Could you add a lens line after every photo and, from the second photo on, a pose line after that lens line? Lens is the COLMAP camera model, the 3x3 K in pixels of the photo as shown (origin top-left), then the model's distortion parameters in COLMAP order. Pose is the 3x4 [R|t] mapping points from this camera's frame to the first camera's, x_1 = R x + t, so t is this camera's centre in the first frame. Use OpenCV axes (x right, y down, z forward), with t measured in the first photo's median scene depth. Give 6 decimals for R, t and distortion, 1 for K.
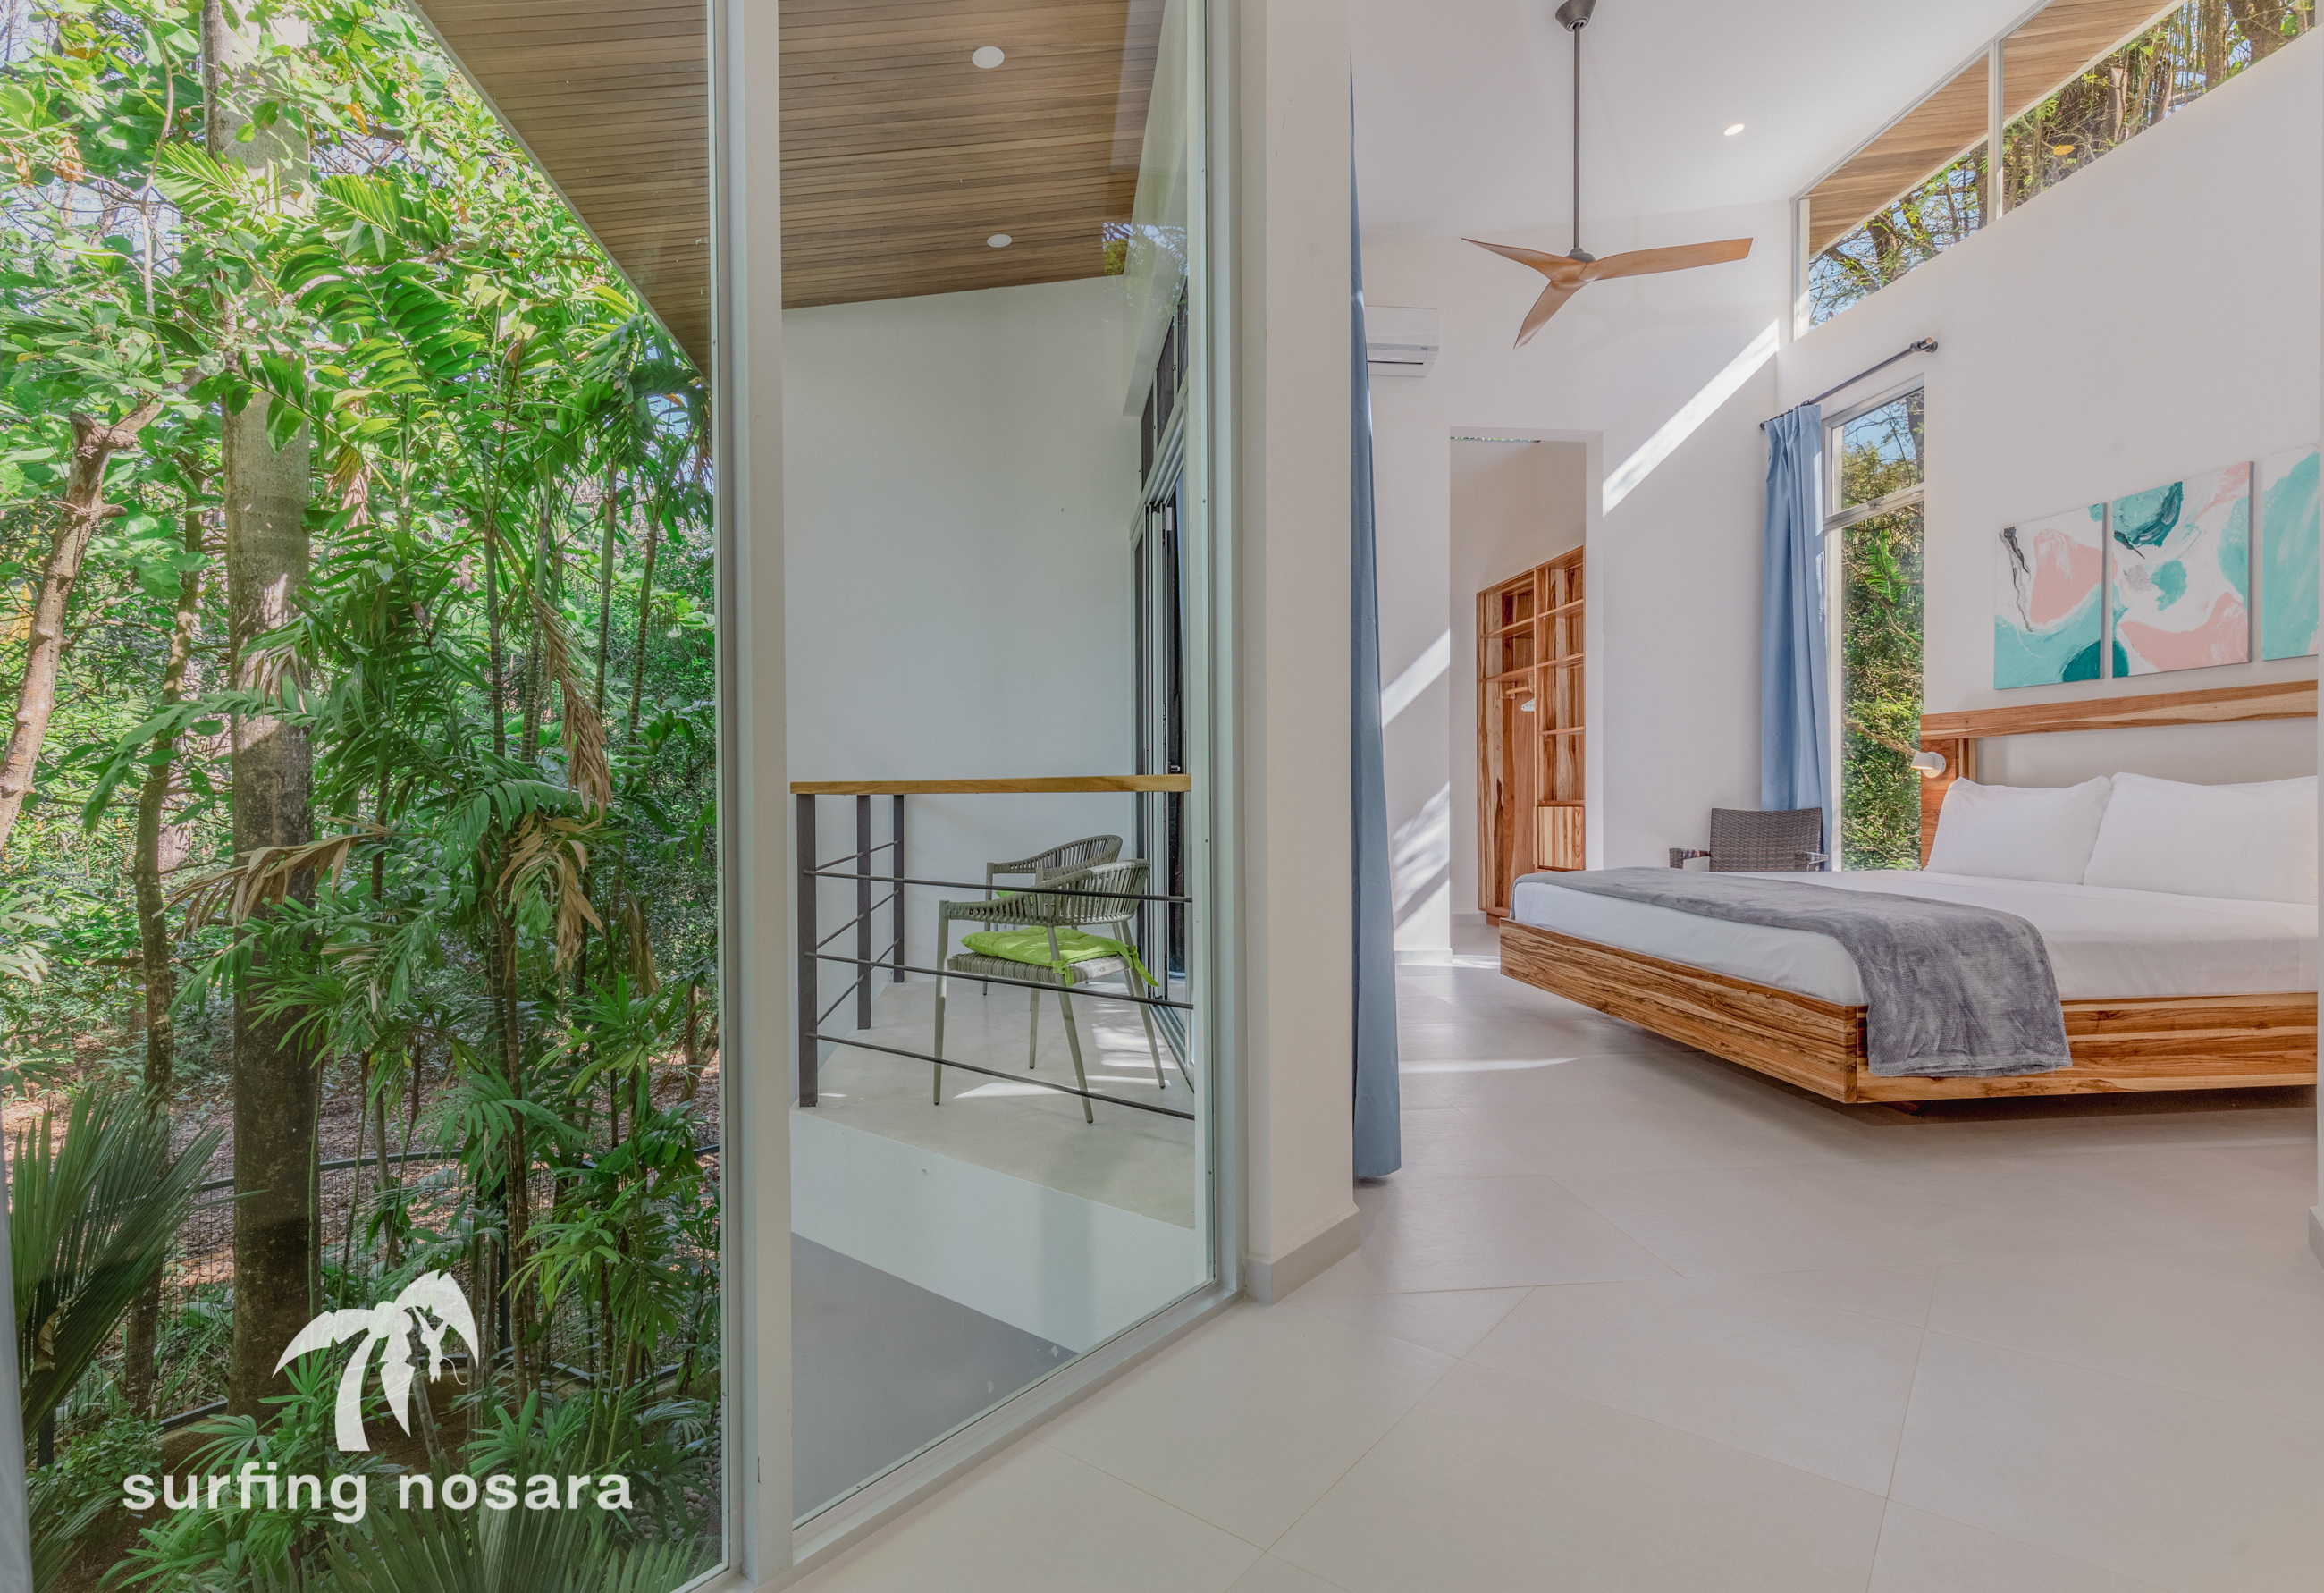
lens RADIAL K [[1112.7, 0, 1162.0], [0, 1112.7, 796.5], [0, 0, 1]] dist [-0.001424, -0.000066]
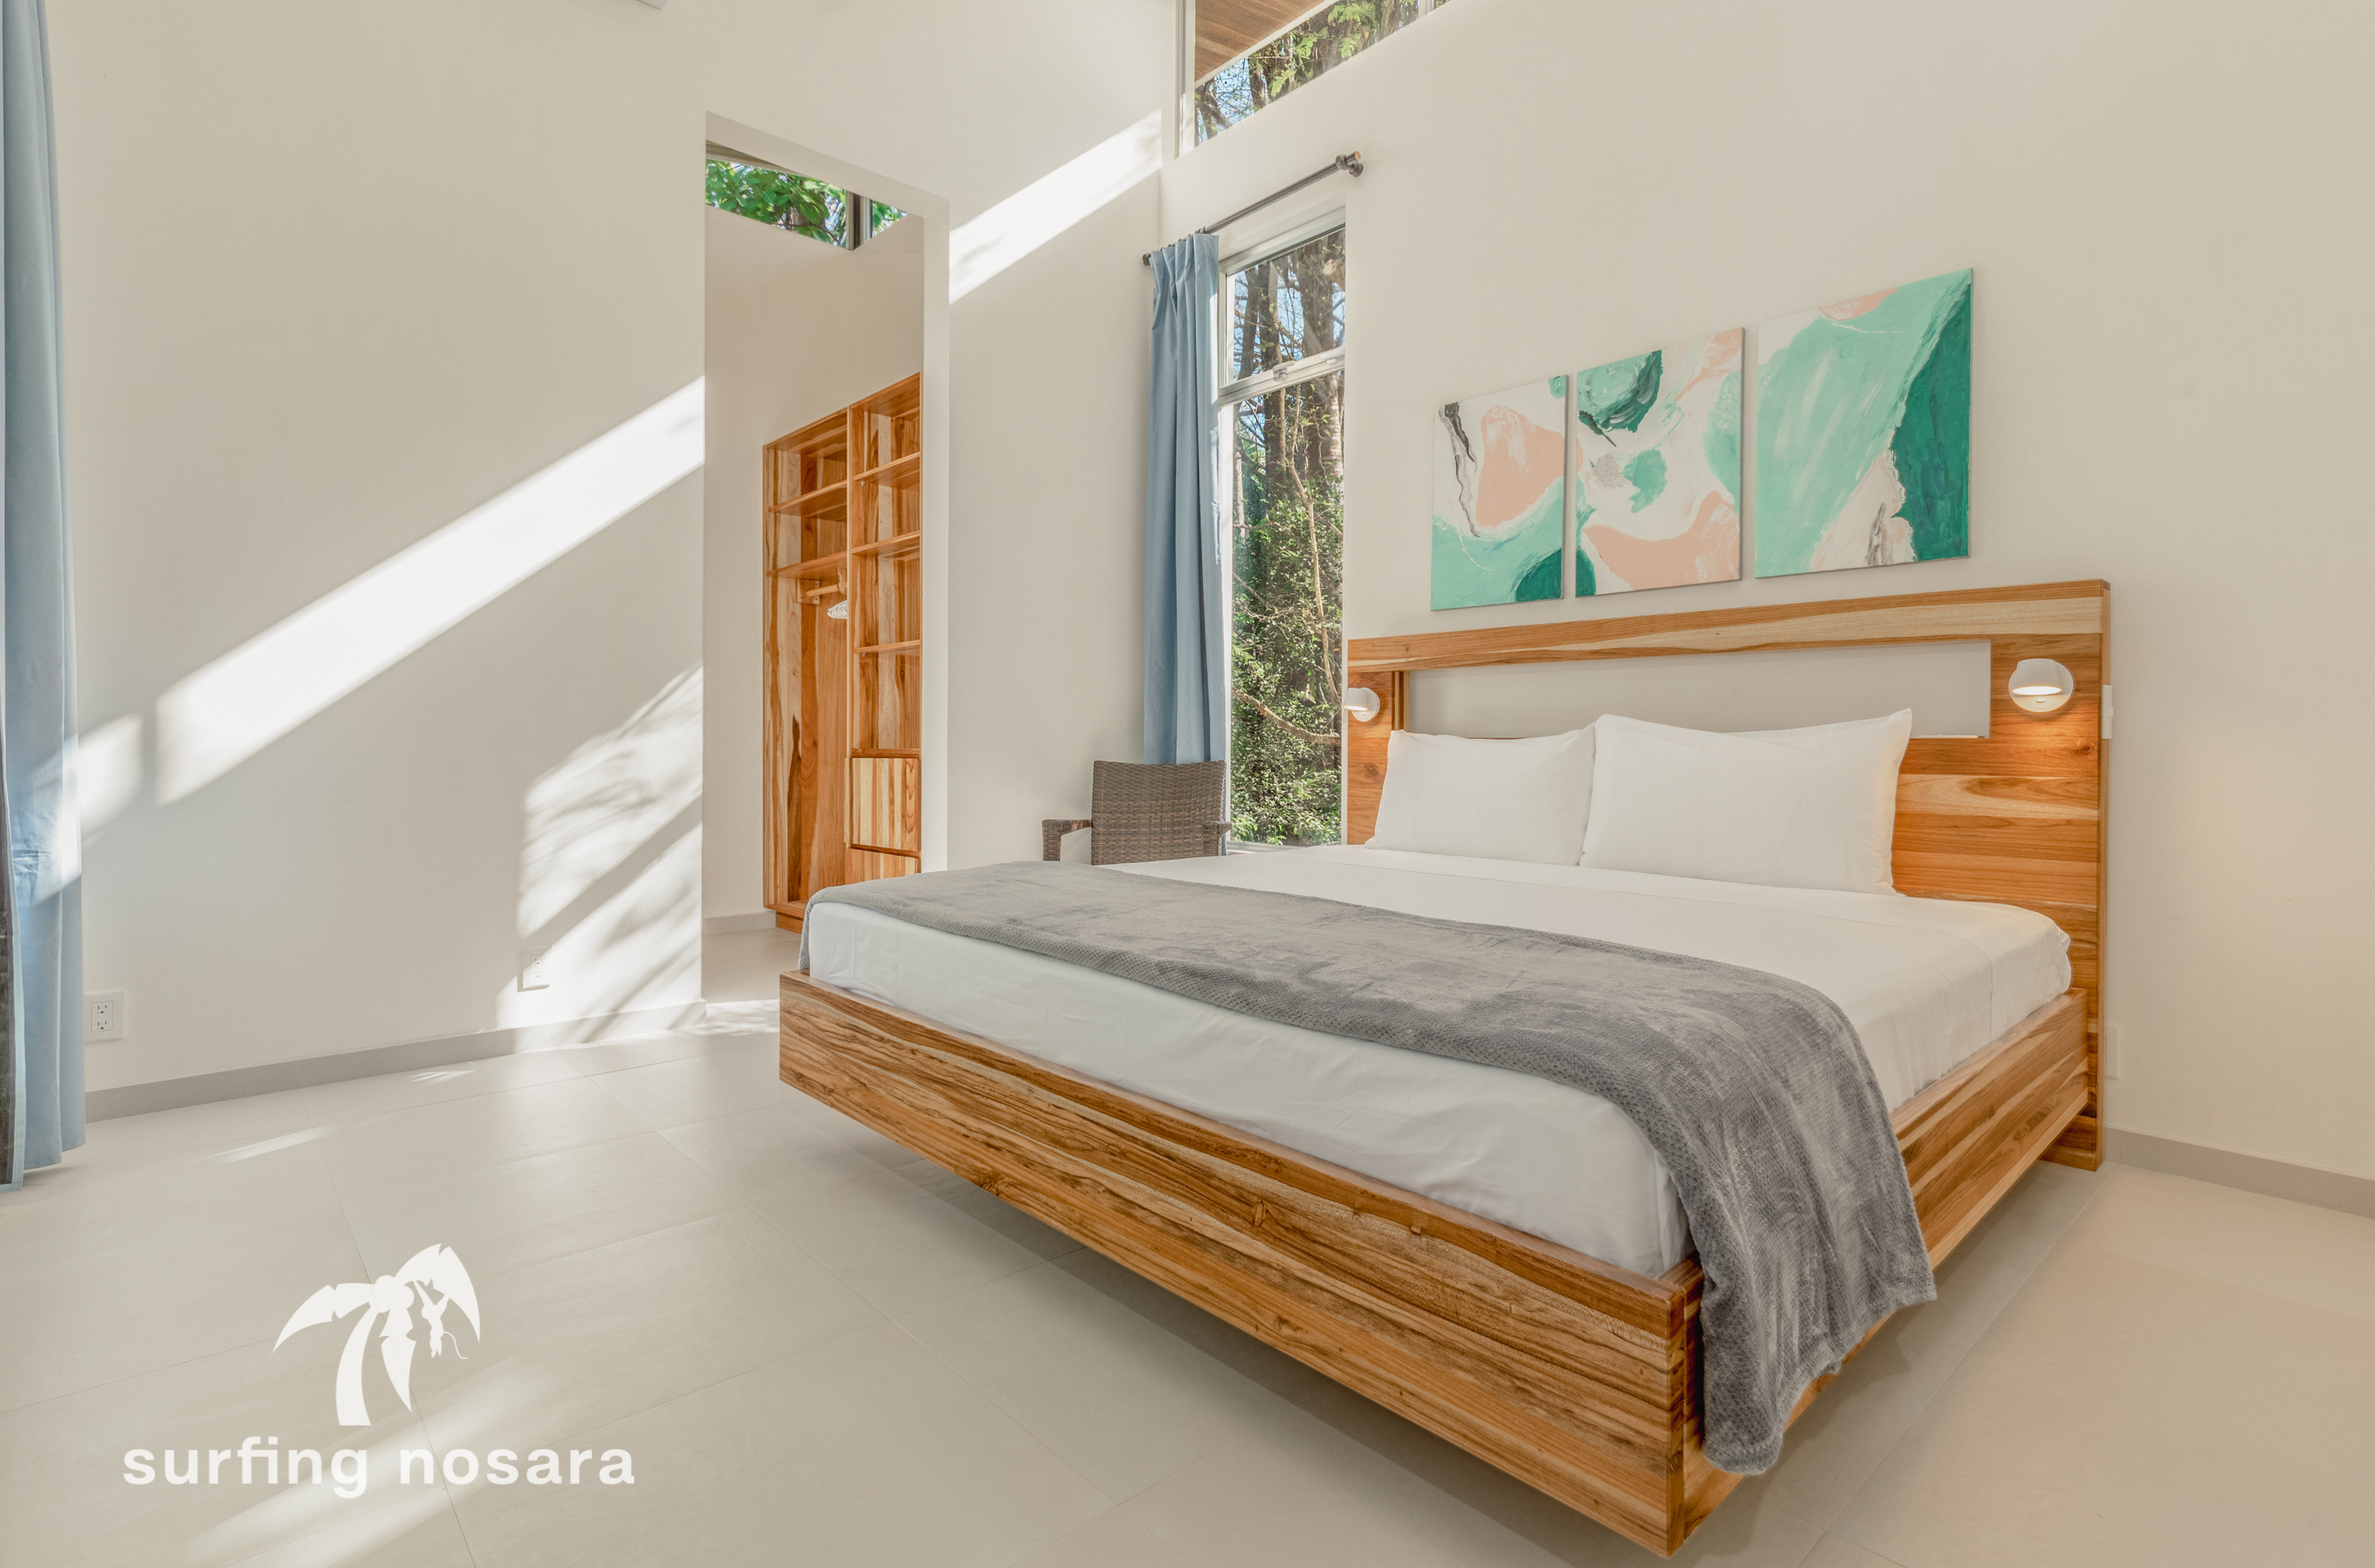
lens RADIAL K [[1110.2, 0, 1195.4], [0, 1110.2, 754.7], [0, 0, 1]] dist [0.017353, 0.000011]
pose [[0.809306, 0.002867, 0.587380, 0.168855], [-0.007921, 0.999950, 0.006033, 0.002443], [-0.587333, -0.009535, 0.809289, 0.506691]]
